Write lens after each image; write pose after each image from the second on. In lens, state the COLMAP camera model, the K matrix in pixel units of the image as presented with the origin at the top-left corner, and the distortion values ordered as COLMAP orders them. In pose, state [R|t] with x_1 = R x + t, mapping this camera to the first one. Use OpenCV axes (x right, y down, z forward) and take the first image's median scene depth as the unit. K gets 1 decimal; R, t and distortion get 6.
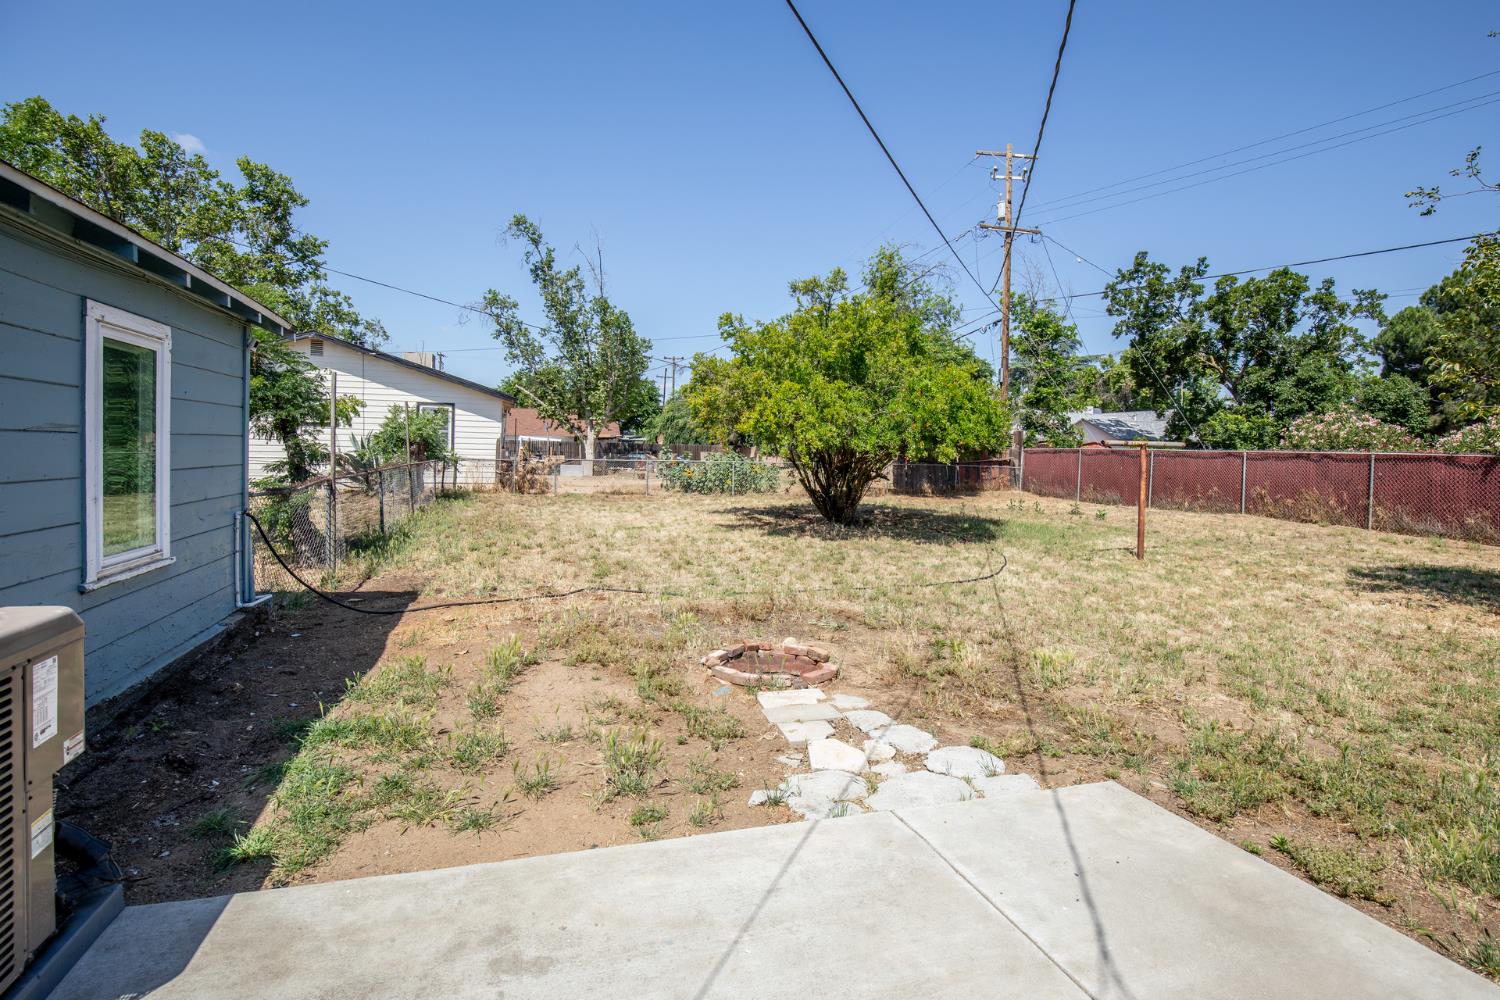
lens RADIAL K [[700.8, 0, 735.2], [0, 700.8, 476.4], [0, 0, 1]] dist [-0.030894, 0.005067]
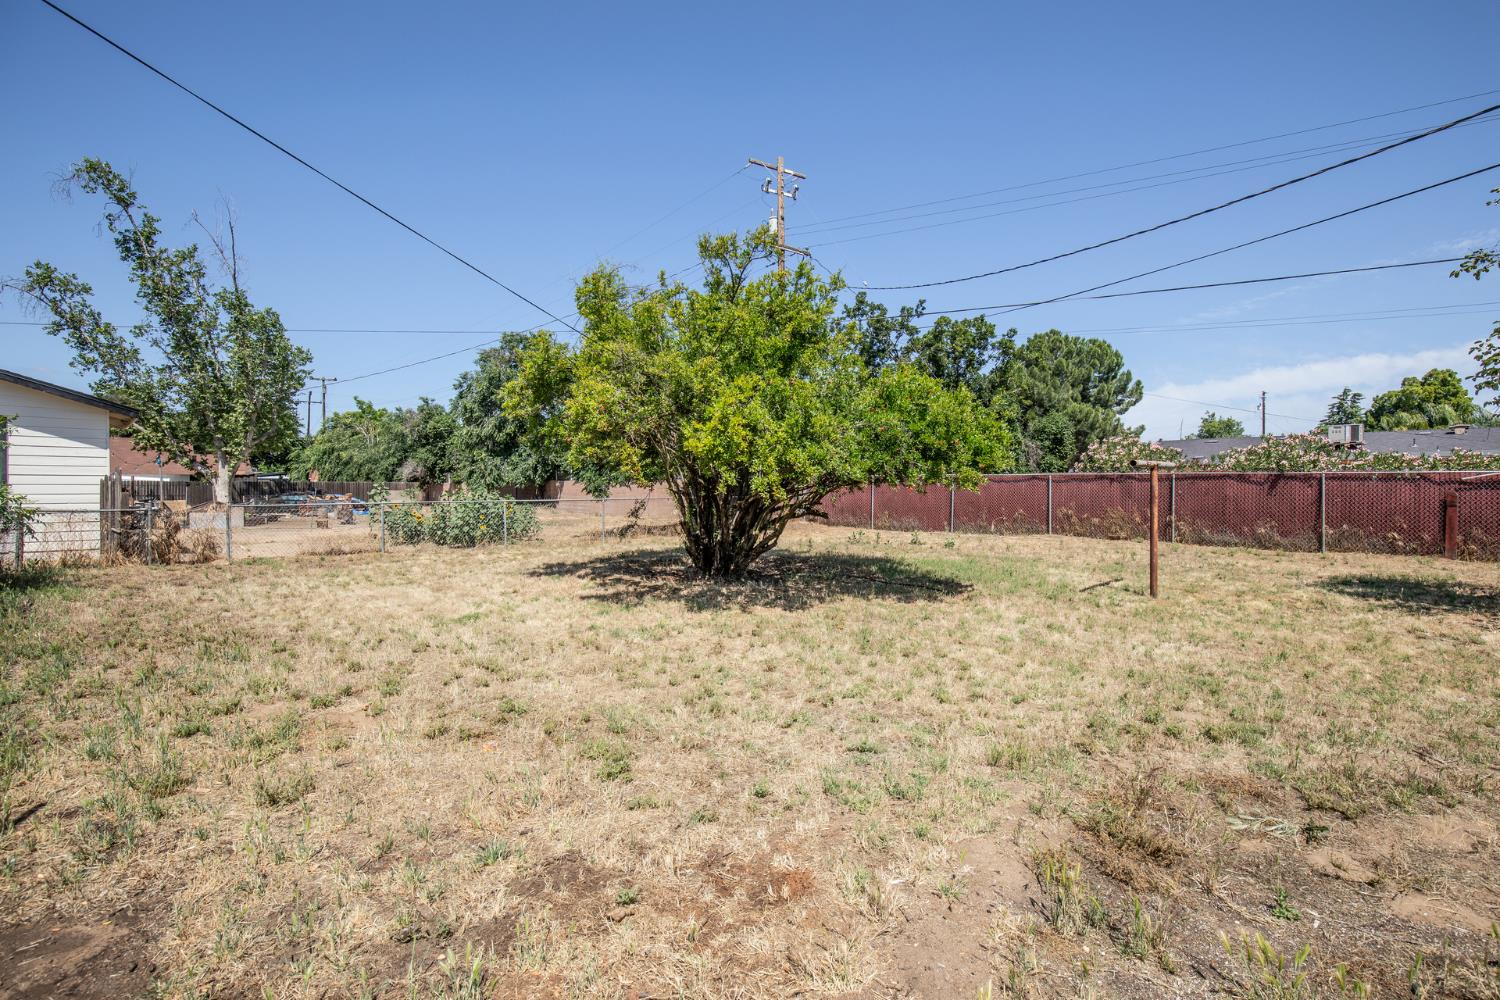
lens RADIAL K [[700.8, 0, 752.2], [0, 700.8, 501.7], [0, 0, 1]] dist [-0.030894, 0.005067]
pose [[0.886060, -0.034127, 0.462313, -0.068532], [0.039517, 0.999217, -0.001977, -0.004802], [-0.461884, 0.020021, 0.886715, 0.123517]]
